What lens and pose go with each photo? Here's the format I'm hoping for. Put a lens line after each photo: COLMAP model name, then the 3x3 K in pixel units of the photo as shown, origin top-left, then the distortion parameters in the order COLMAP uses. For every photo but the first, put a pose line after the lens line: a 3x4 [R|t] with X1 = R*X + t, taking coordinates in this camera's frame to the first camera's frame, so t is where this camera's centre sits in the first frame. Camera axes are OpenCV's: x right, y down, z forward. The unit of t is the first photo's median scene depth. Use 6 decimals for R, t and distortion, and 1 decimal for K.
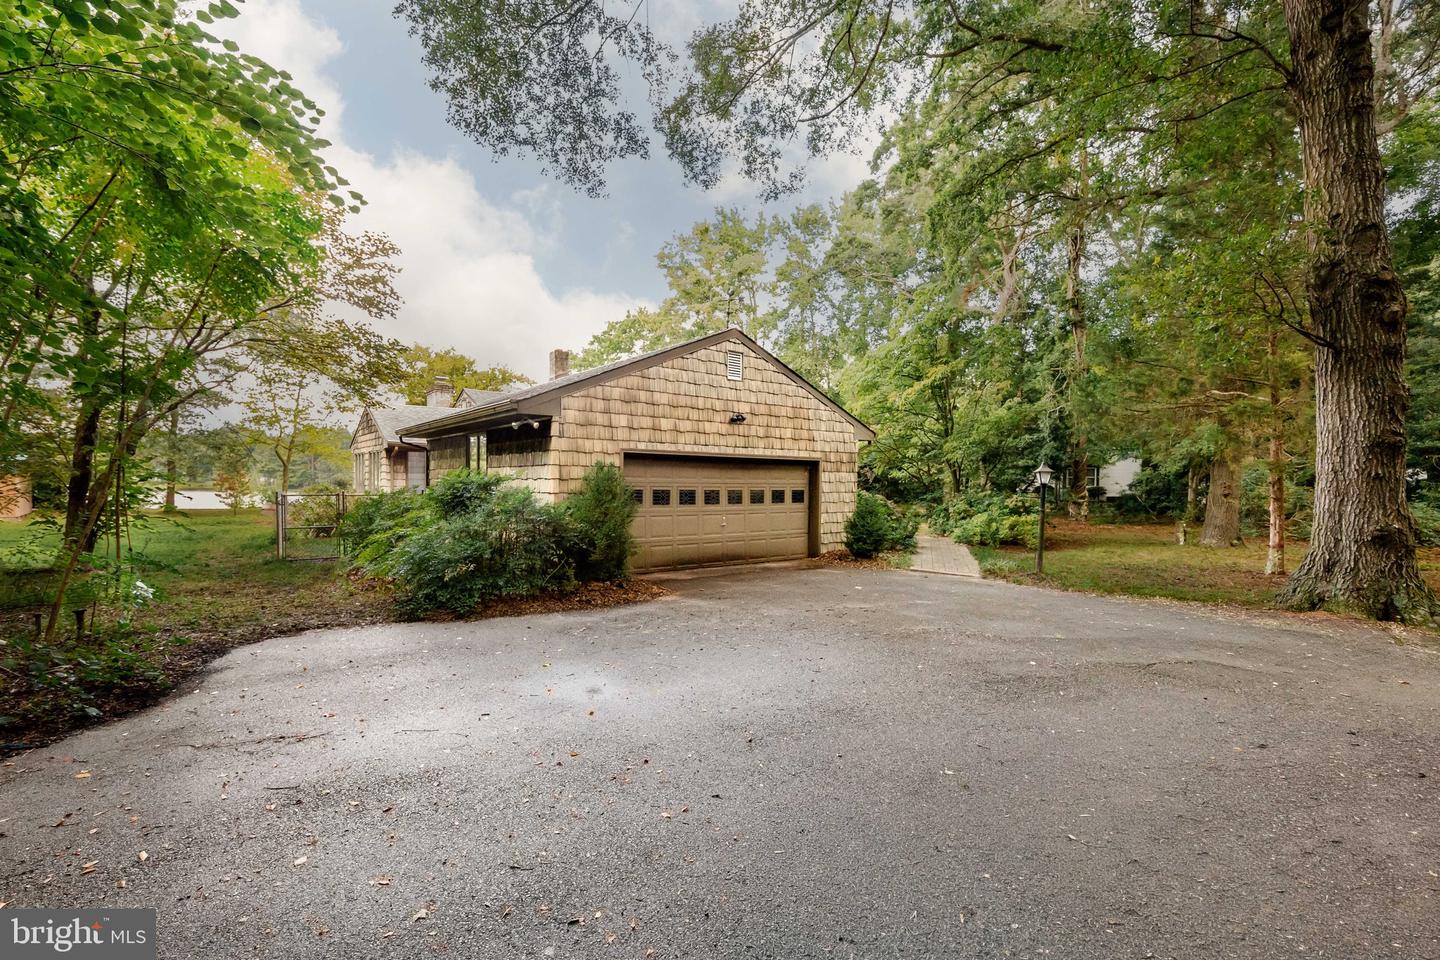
lens RADIAL K [[555.5, 0, 720.5], [0, 555.5, 483.2], [0, 0, 1]] dist [0.000632, 0.000005]
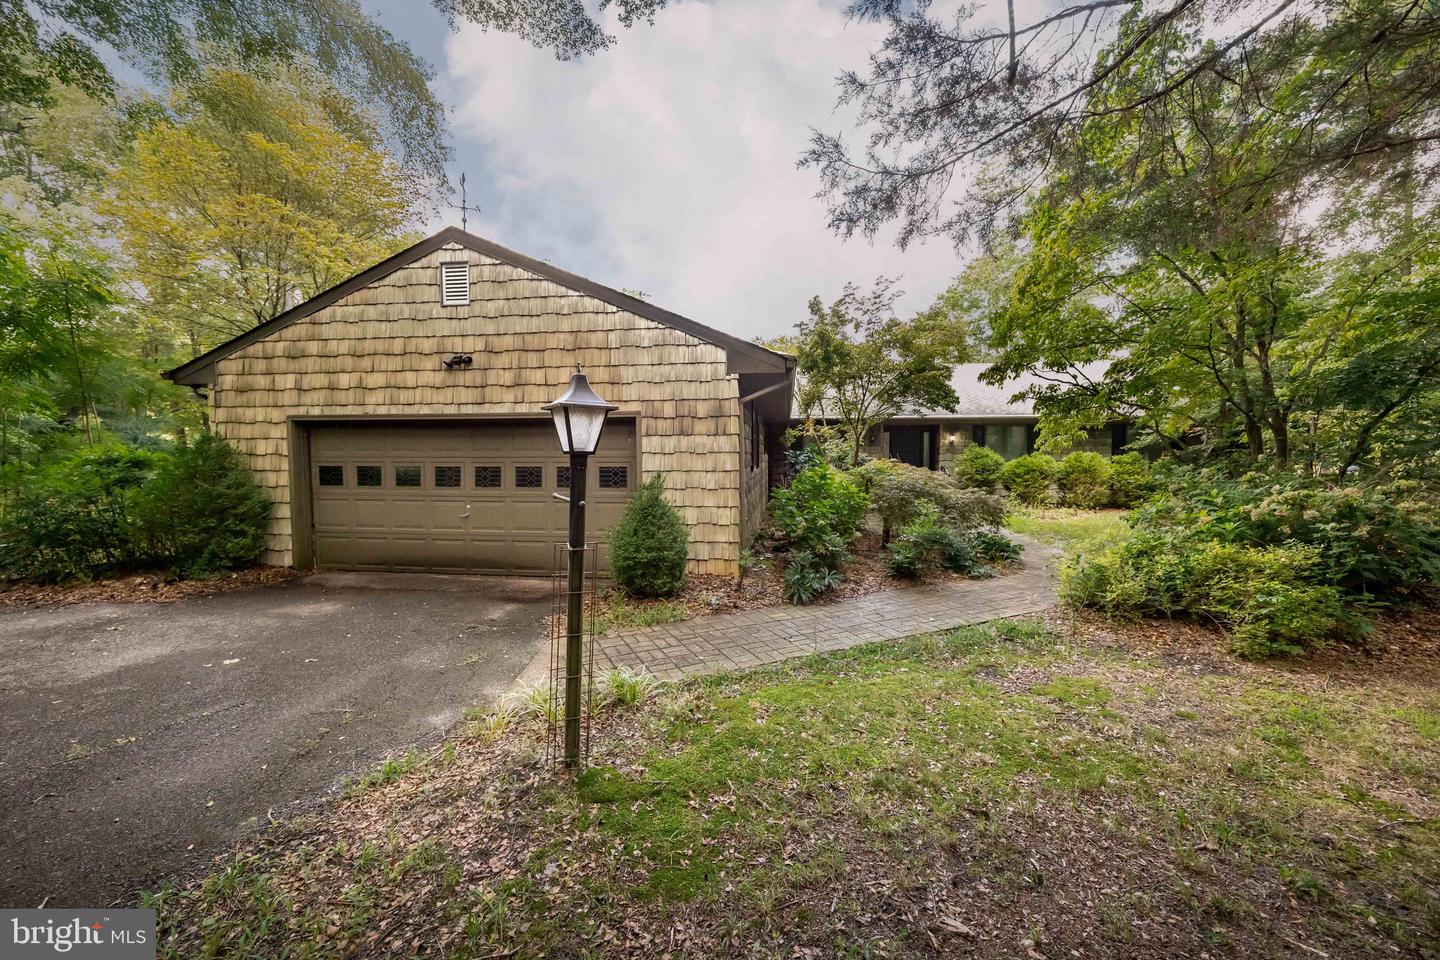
lens RADIAL K [[555.5, 0, 720.0], [0, 555.5, 479.5], [0, 0, 1]] dist [0.000632, 0.000005]
pose [[0.724285, 0.018158, -0.689261, 0.766034], [0.005285, 0.999478, 0.031884, 0.008057], [0.689480, -0.026736, 0.723811, 0.758013]]
